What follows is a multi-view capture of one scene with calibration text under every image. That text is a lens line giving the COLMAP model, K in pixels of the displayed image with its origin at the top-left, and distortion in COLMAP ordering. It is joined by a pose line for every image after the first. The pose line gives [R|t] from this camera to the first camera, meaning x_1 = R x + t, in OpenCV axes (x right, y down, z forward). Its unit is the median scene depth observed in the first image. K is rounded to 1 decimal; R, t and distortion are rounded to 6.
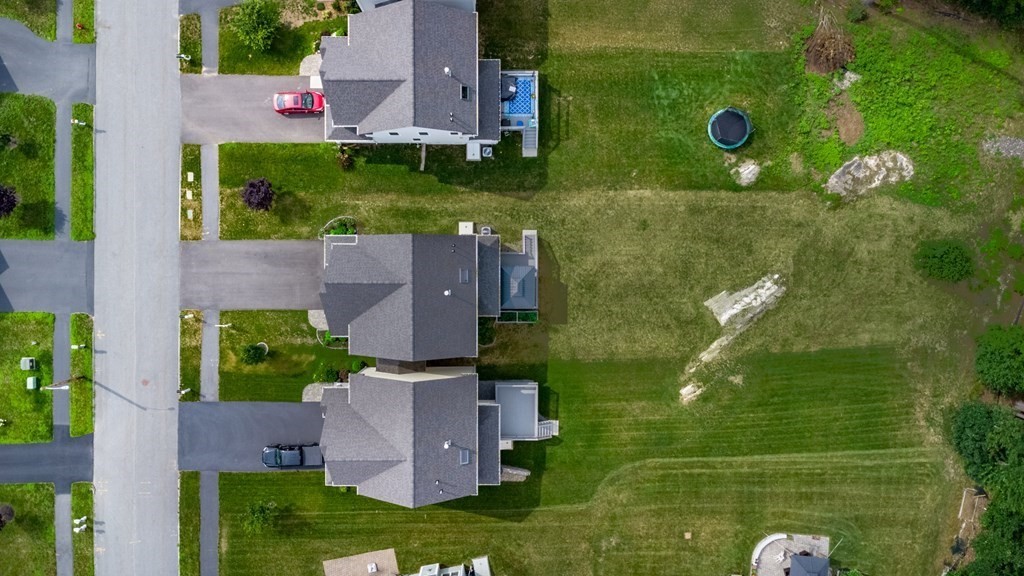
lens RADIAL K [[752.8, 0, 512.0], [0, 752.8, 288.0], [0, 0, 1]] dist [0.004547, 0.002392]
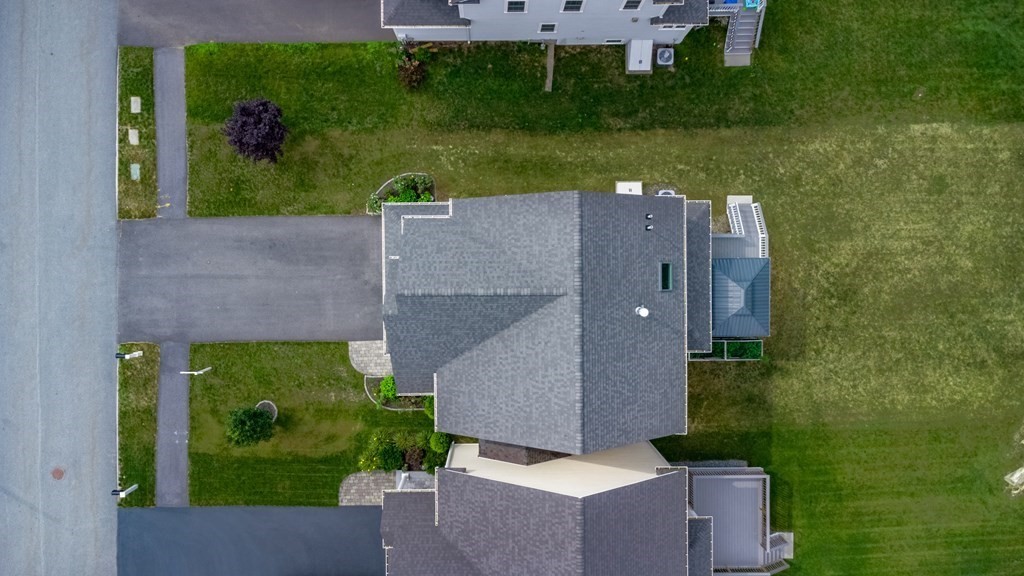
lens RADIAL K [[752.8, 0, 512.0], [0, 752.8, 288.0], [0, 0, 1]] dist [0.004547, 0.002392]
pose [[0.999952, -0.009053, 0.003670, -0.150556], [0.009065, 0.999953, -0.003309, -0.007257], [-0.003640, 0.003342, 0.999988, 0.439364]]
